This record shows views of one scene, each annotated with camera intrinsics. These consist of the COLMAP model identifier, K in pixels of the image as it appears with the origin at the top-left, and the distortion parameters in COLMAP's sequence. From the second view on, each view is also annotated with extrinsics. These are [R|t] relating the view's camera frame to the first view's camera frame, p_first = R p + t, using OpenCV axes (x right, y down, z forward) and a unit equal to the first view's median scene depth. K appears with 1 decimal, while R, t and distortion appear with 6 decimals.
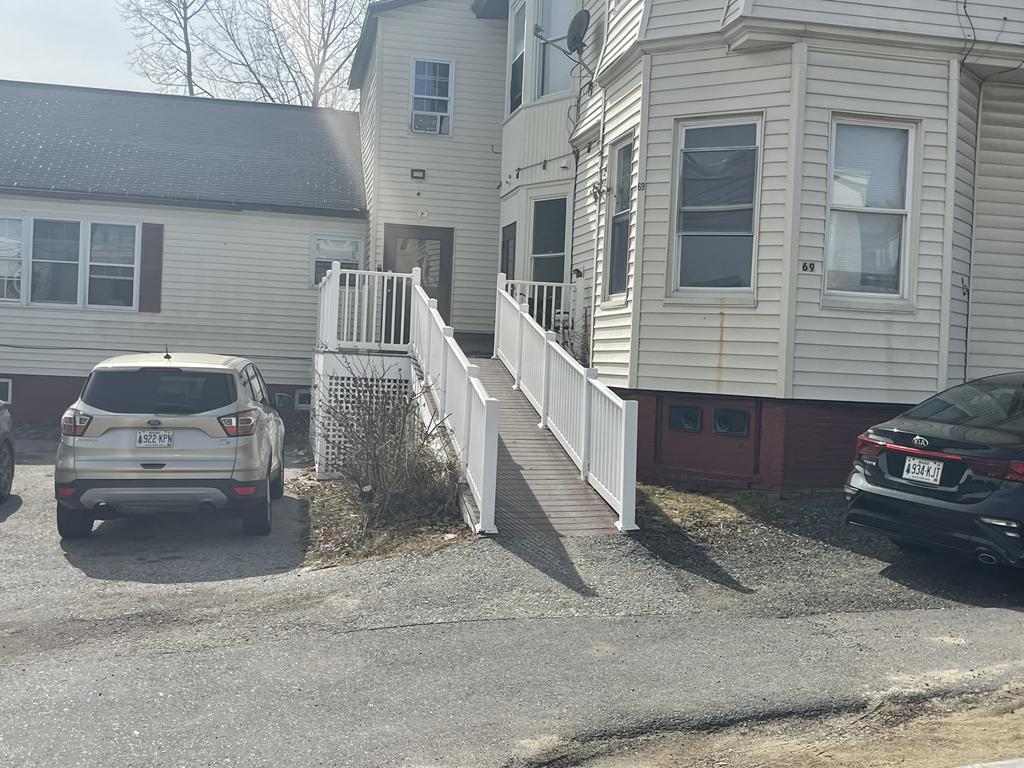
lens RADIAL K [[1171.6, 0, 512.0], [0, 1171.6, 384.0], [0, 0, 1]] dist [0.023873, -0.023087]
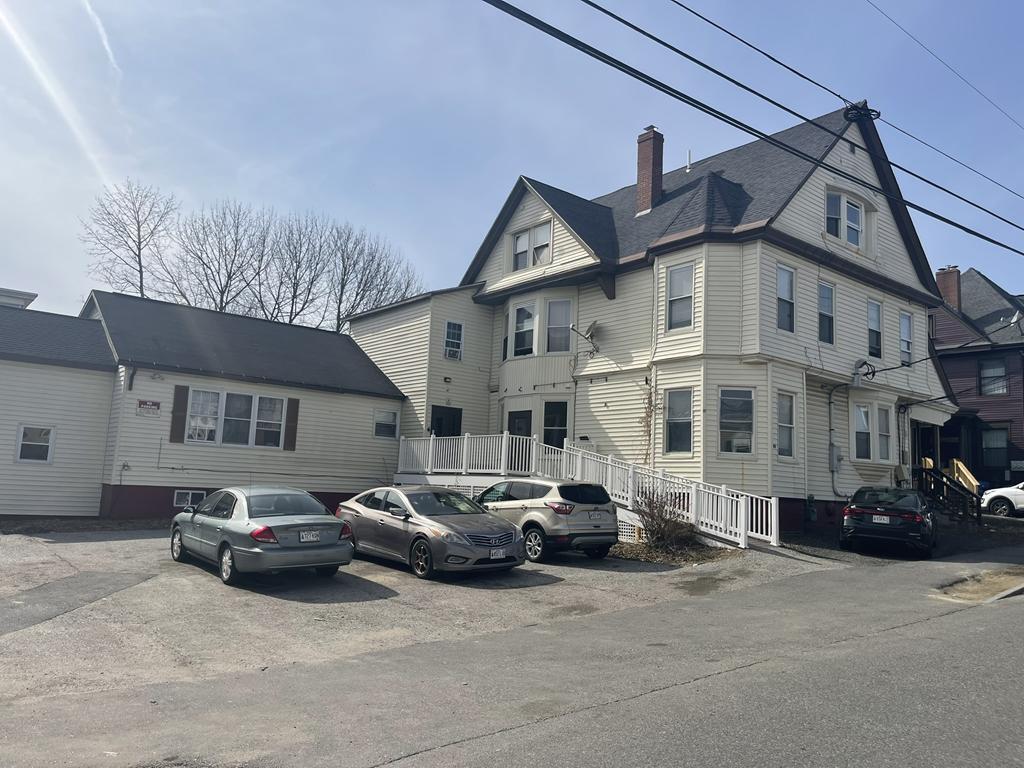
lens RADIAL K [[779.6, 0, 512.0], [0, 779.6, 384.0], [0, 0, 1]] dist [0.089112, -0.113347]
pose [[0.884281, 0.057626, 0.463386, -0.682771], [0.006406, 0.990765, -0.135436, -0.000959], [-0.466912, 0.122732, 0.875745, -0.184683]]
